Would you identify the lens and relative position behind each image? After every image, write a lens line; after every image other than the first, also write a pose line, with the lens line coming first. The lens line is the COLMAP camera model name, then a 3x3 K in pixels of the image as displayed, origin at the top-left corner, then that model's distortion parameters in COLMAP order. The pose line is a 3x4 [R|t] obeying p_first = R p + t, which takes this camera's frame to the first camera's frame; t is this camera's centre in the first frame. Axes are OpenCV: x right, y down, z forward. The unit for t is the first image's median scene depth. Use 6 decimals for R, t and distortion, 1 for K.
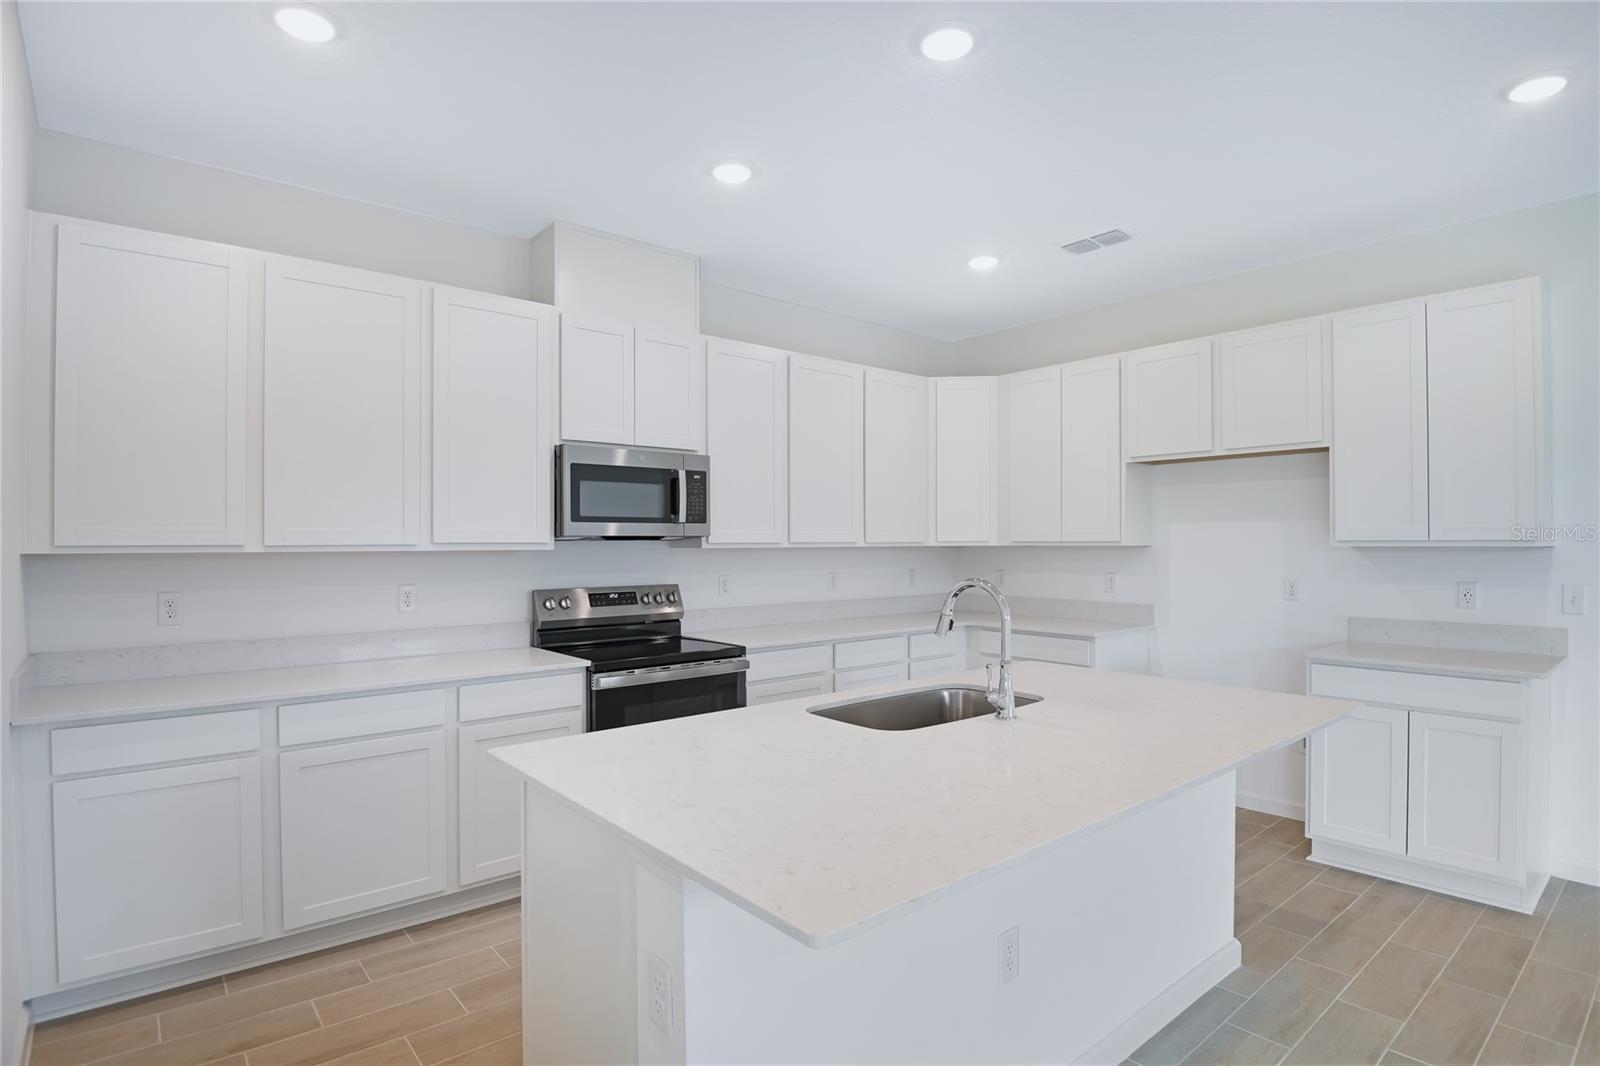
lens RADIAL K [[840.6, 0, 805.2], [0, 840.6, 545.5], [0, 0, 1]] dist [-0.006529, -0.001315]
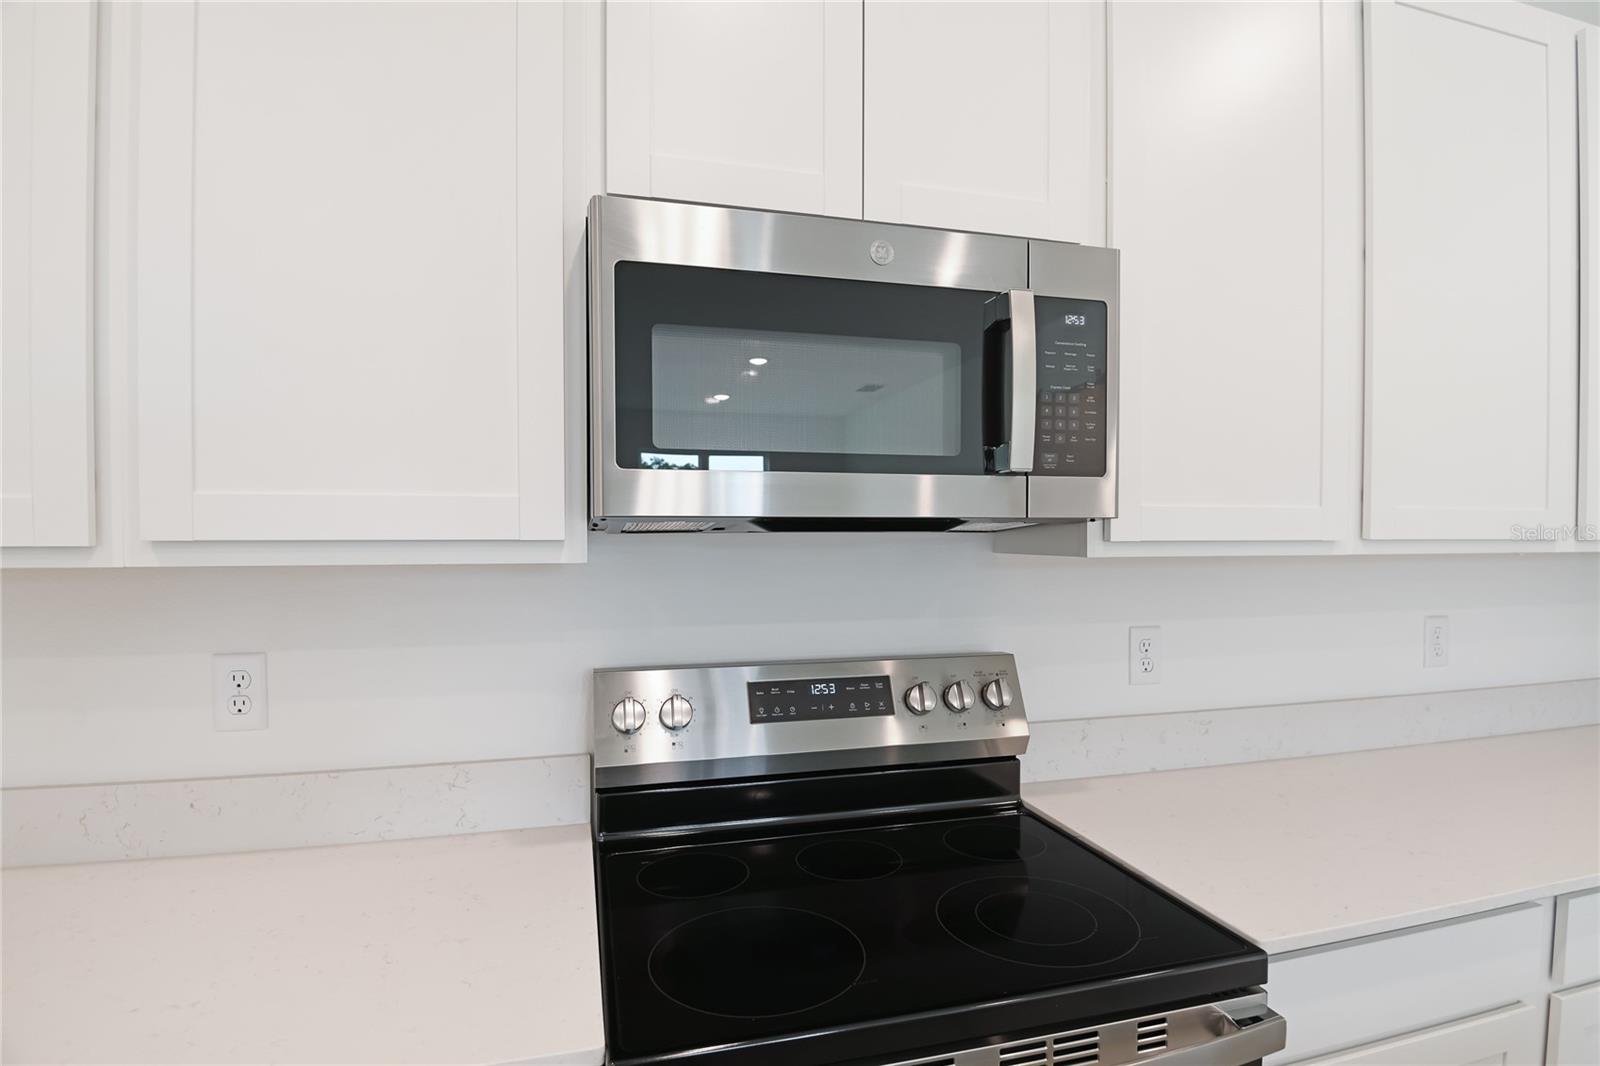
lens RADIAL K [[840.6, 0, 805.8], [0, 840.6, 545.3], [0, 0, 1]] dist [-0.006529, -0.001315]
pose [[0.912306, 0.011762, -0.409340, -0.091398], [-0.005672, 0.999854, 0.016089, -0.005890], [0.409470, -0.012356, 0.912240, 0.677759]]
